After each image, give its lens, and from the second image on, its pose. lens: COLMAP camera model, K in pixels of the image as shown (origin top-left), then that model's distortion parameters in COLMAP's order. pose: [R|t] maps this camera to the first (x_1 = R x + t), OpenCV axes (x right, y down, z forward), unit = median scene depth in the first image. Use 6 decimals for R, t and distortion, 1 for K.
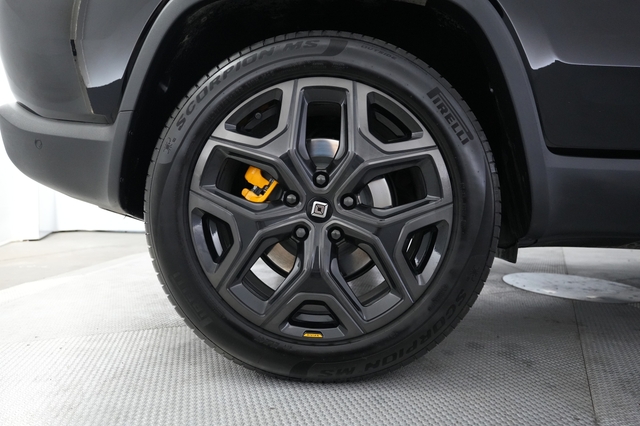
lens RADIAL K [[374.5, 0, 321.5], [0, 374.5, 212.5], [0, 0, 1]] dist [0.004414, -0.000050]
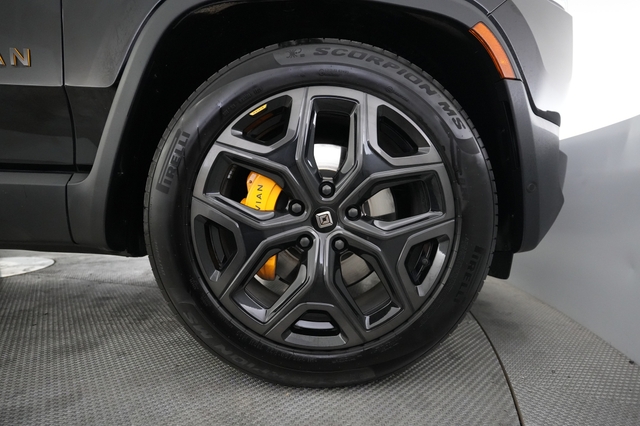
lens RADIAL K [[305.8, 0, 320.6], [0, 305.8, 211.9], [0, 0, 1]] dist [-0.000265, 0.000443]
pose [[0.995450, 0.028227, 0.091005, -0.093107], [-0.032479, 0.998432, 0.045585, -0.066868], [-0.089575, -0.048333, 0.994807, 0.185020]]
